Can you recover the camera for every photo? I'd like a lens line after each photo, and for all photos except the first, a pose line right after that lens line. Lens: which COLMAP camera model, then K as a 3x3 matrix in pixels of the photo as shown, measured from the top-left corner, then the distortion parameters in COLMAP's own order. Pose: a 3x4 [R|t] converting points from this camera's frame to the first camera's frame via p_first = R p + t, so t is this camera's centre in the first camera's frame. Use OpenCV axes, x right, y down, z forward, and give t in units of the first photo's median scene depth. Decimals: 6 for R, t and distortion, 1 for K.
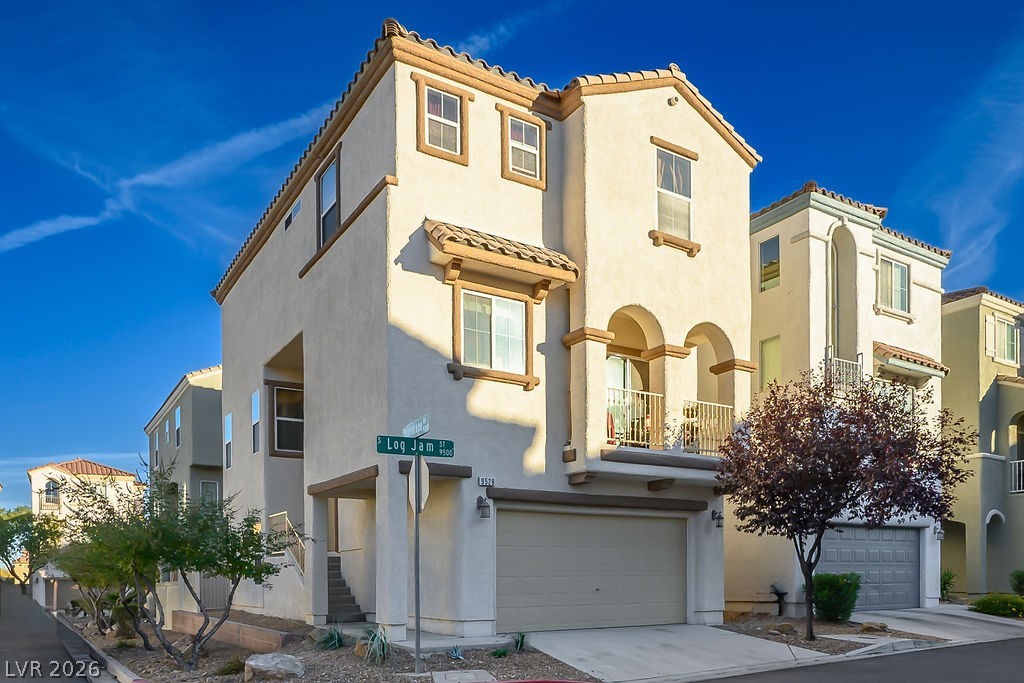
lens RADIAL K [[512.7, 0, 505.6], [0, 512.7, 327.7], [0, 0, 1]] dist [-0.000324, 0.002902]
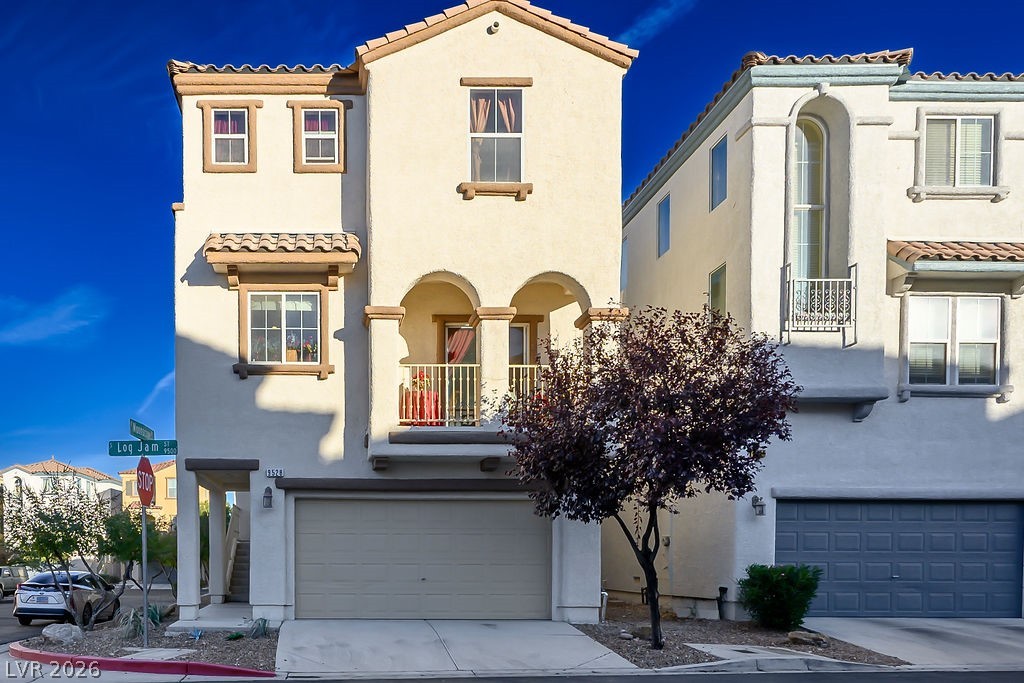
lens RADIAL K [[516.7, 0, 373.2], [0, 516.7, 322.6], [0, 0, 1]] dist [0.002354, 0.000717]
pose [[0.914218, -0.159746, -0.372407, 0.486995], [0.166978, 0.985875, -0.012983, 0.039619], [0.369221, -0.050315, 0.927979, 0.098250]]
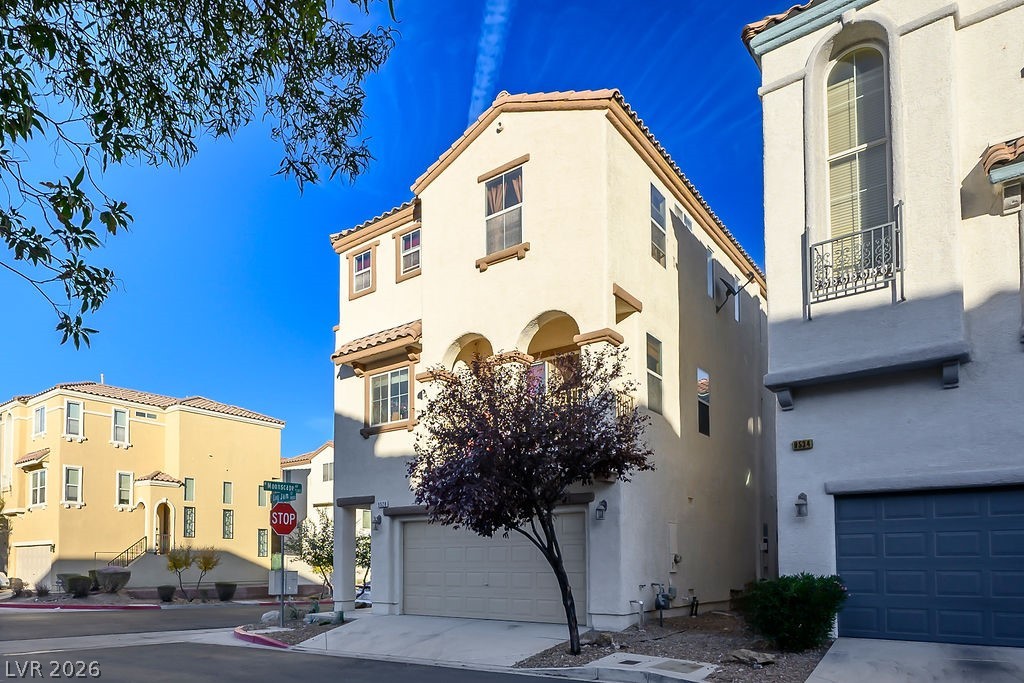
lens RADIAL K [[470.2, 0, 515.8], [0, 470.2, 288.8], [0, 0, 1]] dist [0.001168, 0.000153]
pose [[0.558581, -0.416391, -0.717360, 1.174825], [0.354519, 0.901736, -0.247362, 0.176971], [0.749869, -0.116146, 0.651311, 0.398402]]
